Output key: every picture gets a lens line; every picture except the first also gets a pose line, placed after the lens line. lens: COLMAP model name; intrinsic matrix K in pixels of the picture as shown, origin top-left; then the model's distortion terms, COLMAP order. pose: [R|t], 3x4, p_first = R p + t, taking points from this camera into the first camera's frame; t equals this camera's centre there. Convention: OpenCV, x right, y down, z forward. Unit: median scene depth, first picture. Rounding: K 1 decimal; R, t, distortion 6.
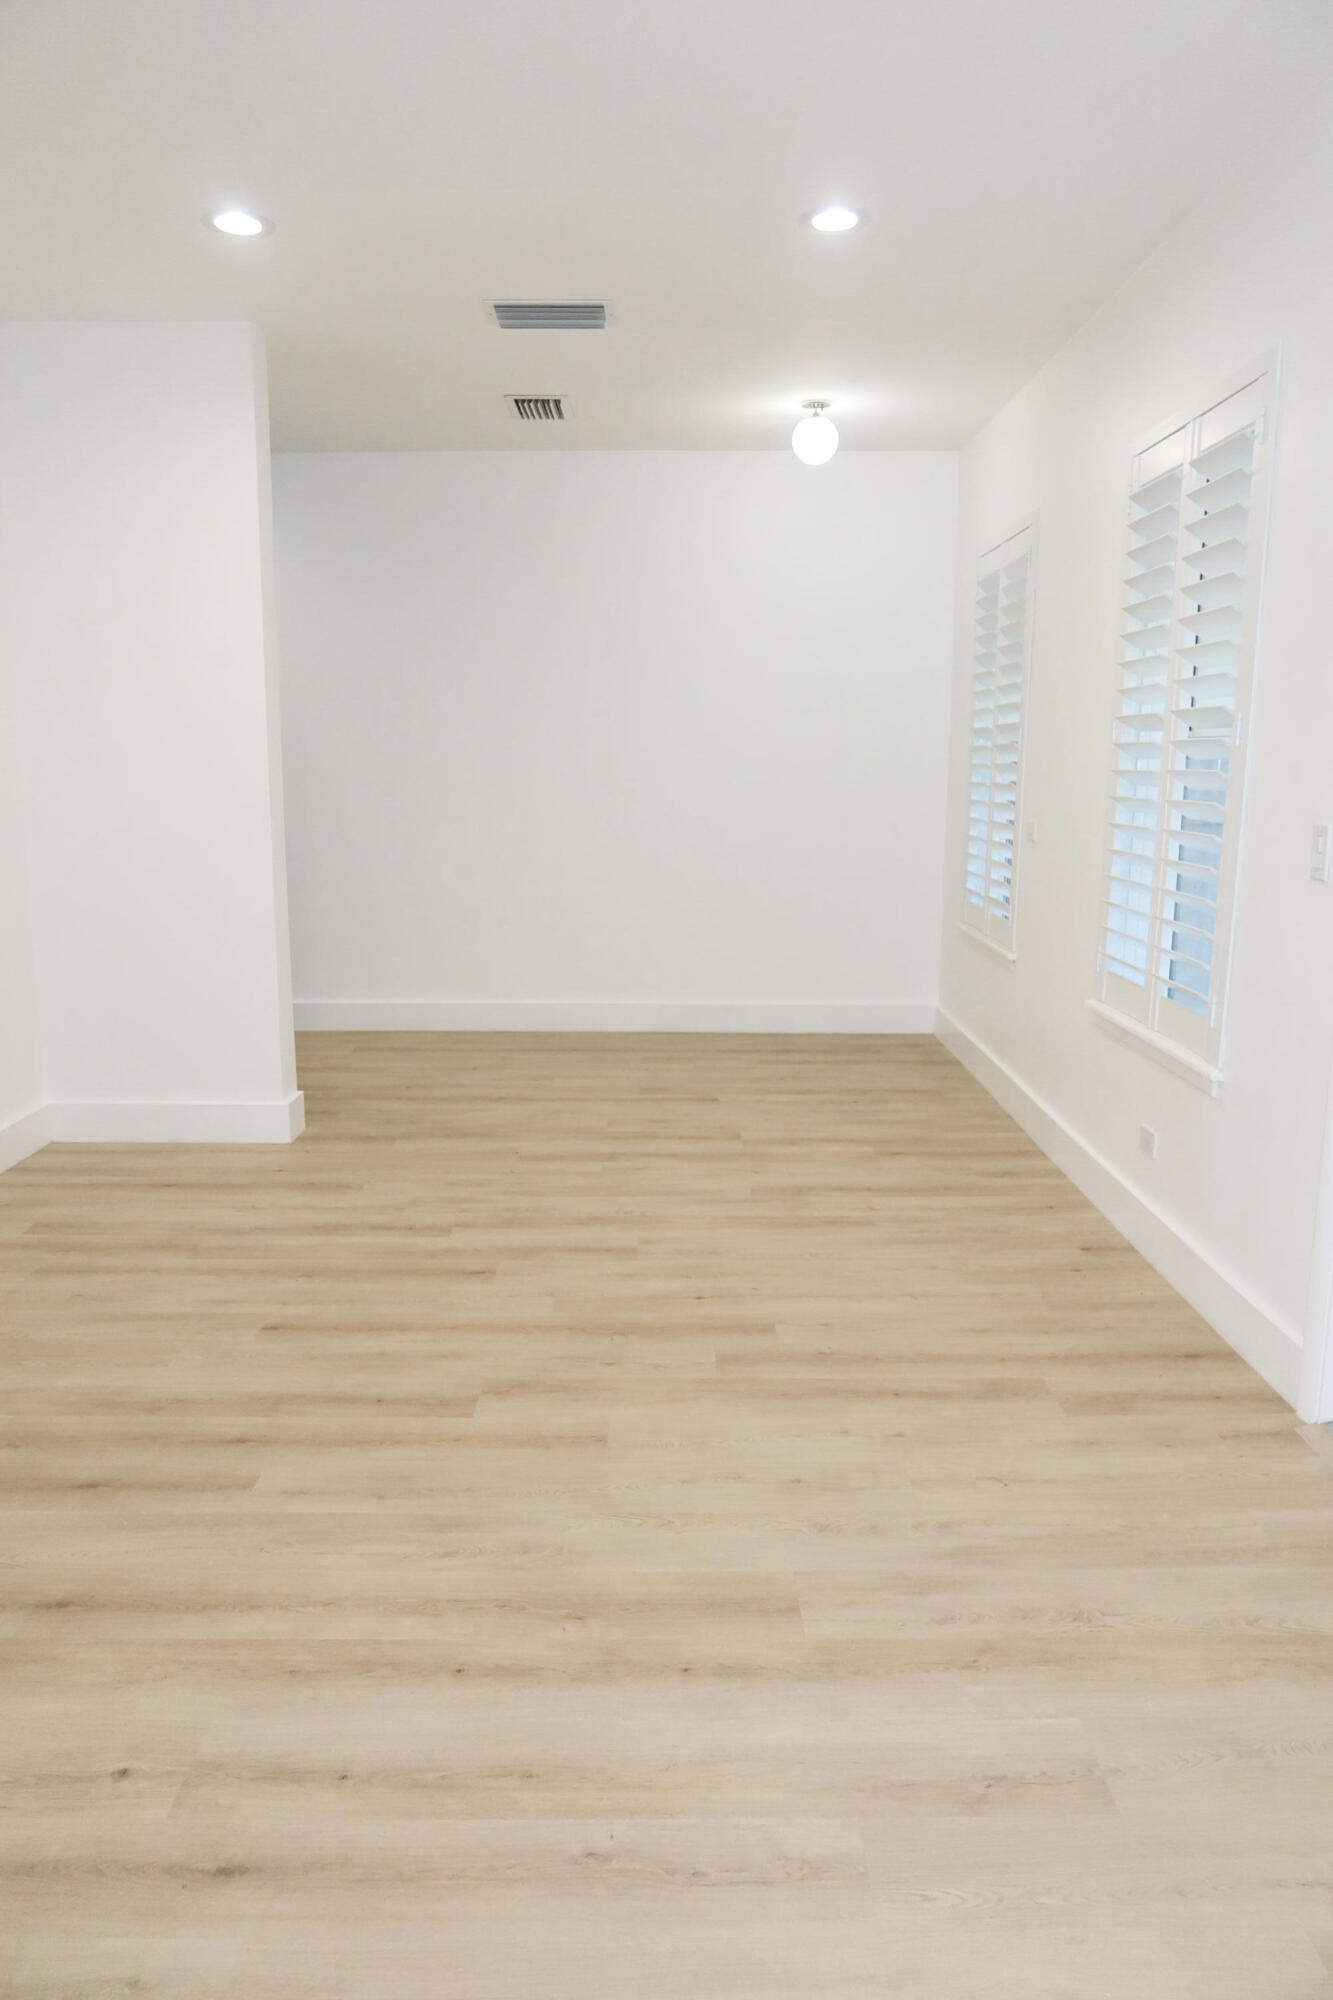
lens RADIAL K [[1362.3, 0, 666.5], [0, 1362.3, 1000.0], [0, 0, 1]] dist [-0.017045, 0.000173]
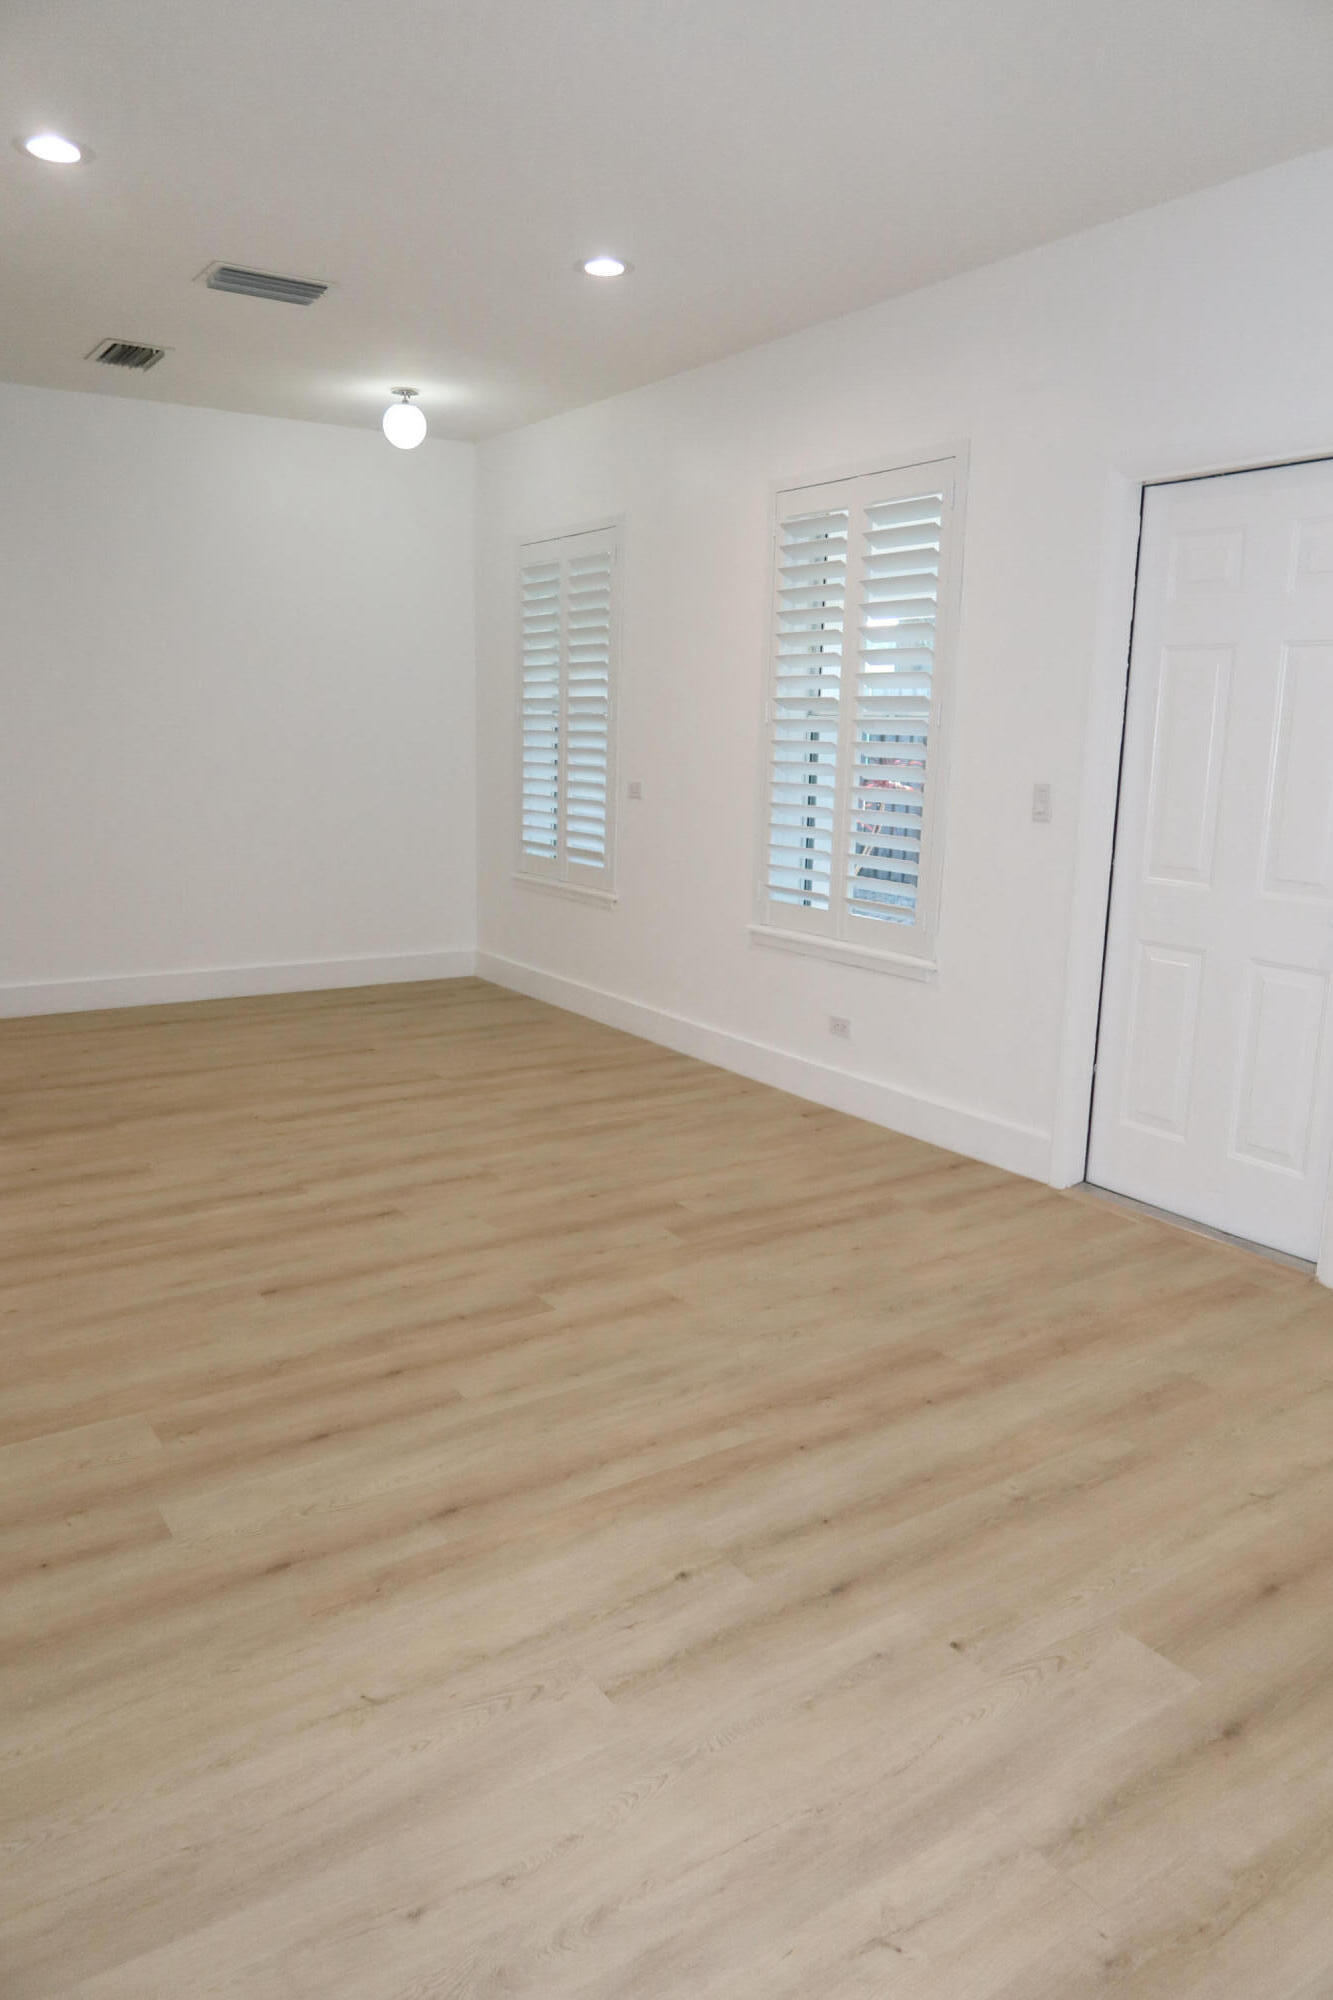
lens RADIAL K [[1377.5, 0, 667.0], [0, 1377.5, 972.5], [0, 0, 1]] dist [-0.002329, 0.001404]
pose [[0.832993, -0.085039, 0.546709, -0.490095], [0.079940, 0.996248, 0.033162, -0.004216], [-0.547478, 0.016081, 0.836666, -0.016330]]
